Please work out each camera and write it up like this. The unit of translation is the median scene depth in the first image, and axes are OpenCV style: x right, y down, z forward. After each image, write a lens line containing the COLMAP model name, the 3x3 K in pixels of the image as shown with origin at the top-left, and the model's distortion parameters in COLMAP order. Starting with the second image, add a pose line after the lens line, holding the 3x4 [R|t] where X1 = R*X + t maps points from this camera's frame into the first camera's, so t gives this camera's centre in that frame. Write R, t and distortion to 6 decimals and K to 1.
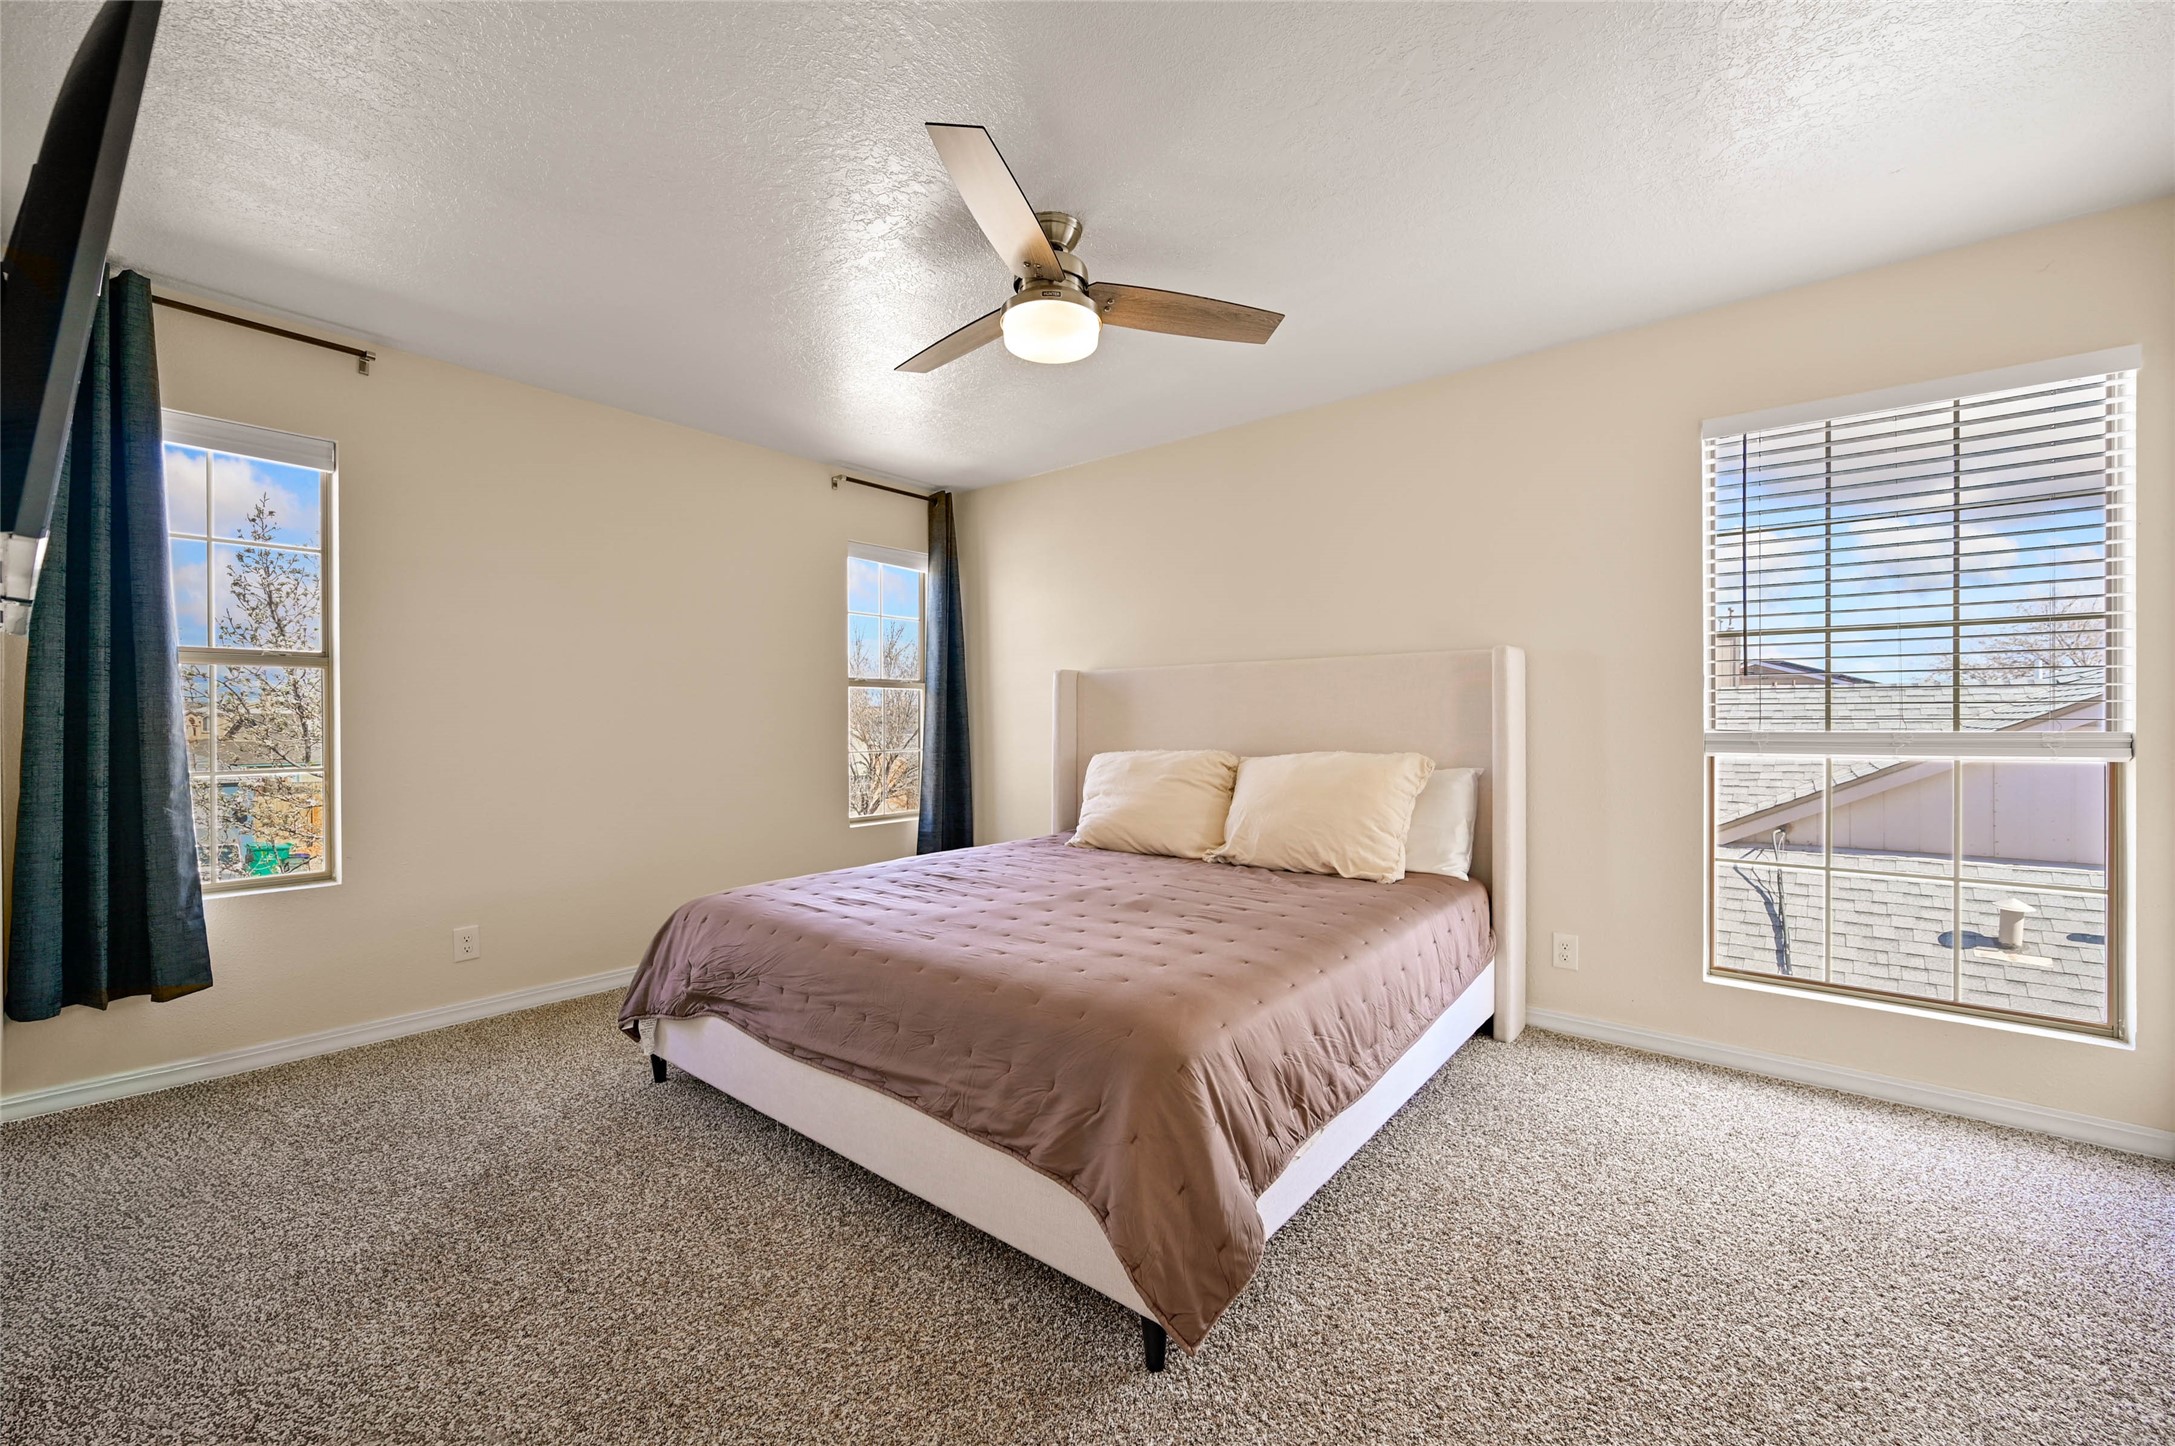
lens RADIAL K [[854.9, 0, 1087.5], [0, 854.9, 723.0], [0, 0, 1]] dist [-0.001431, 0.000135]
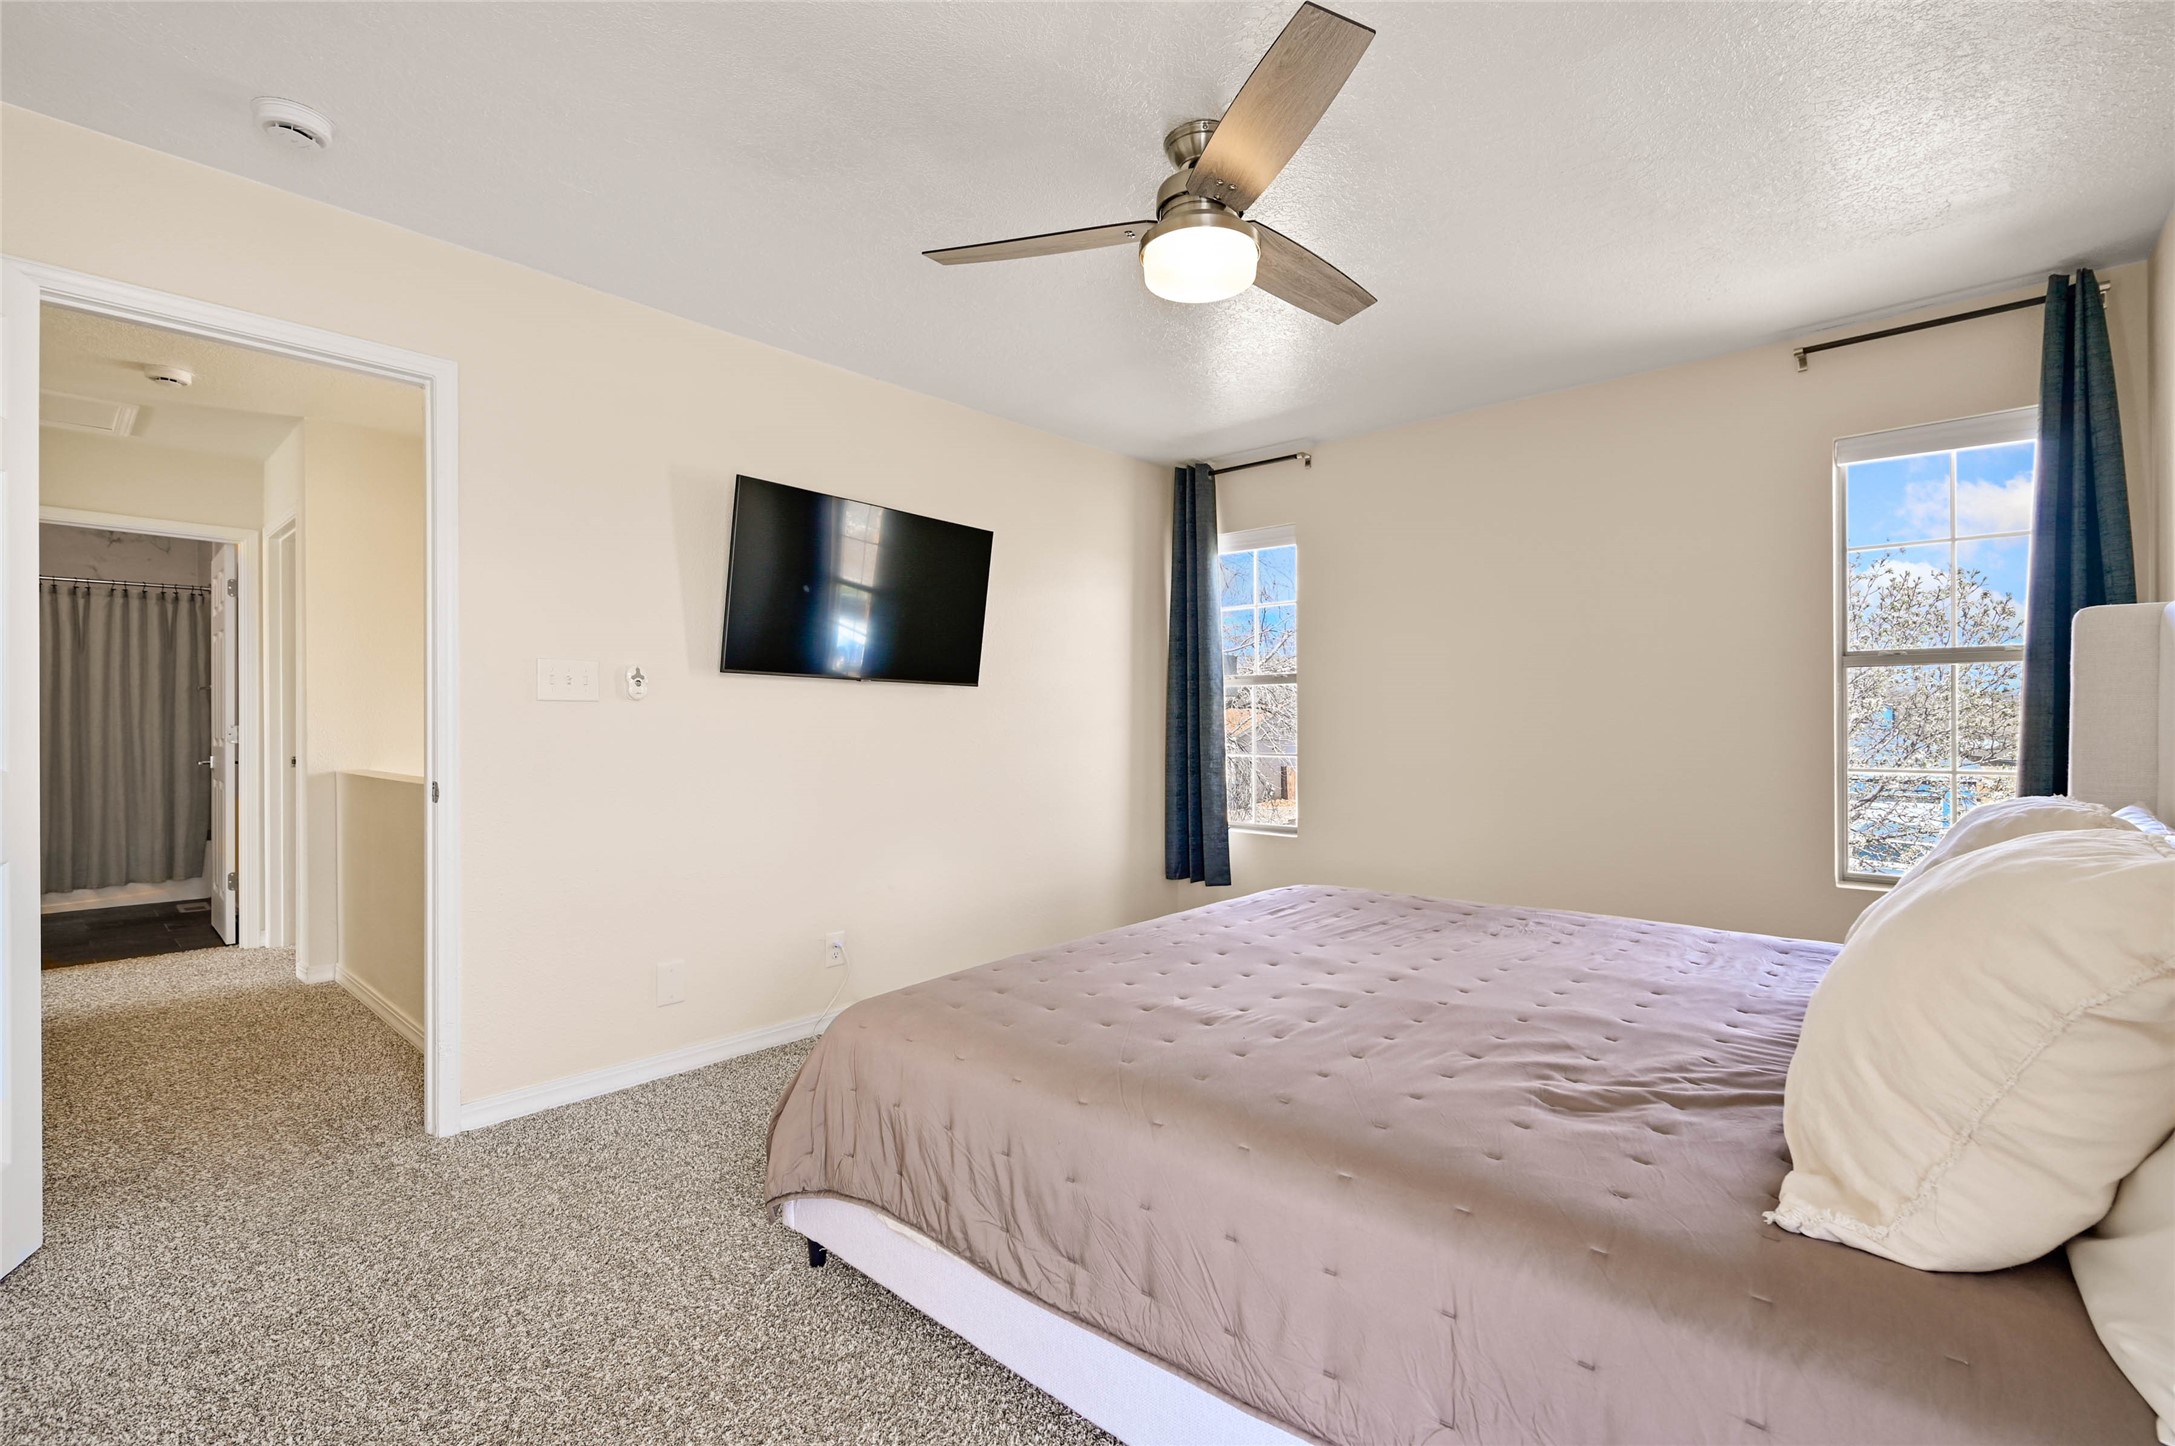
lens RADIAL K [[958.0, 0, 1087.5], [0, 958.0, 723.0], [0, 0, 1]] dist [-0.002855, -0.000382]
pose [[-0.054170, 0.001952, -0.998530, 0.801875], [-0.005575, 0.999982, 0.002257, -0.001200], [0.998516, 0.005689, -0.054158, 0.835420]]
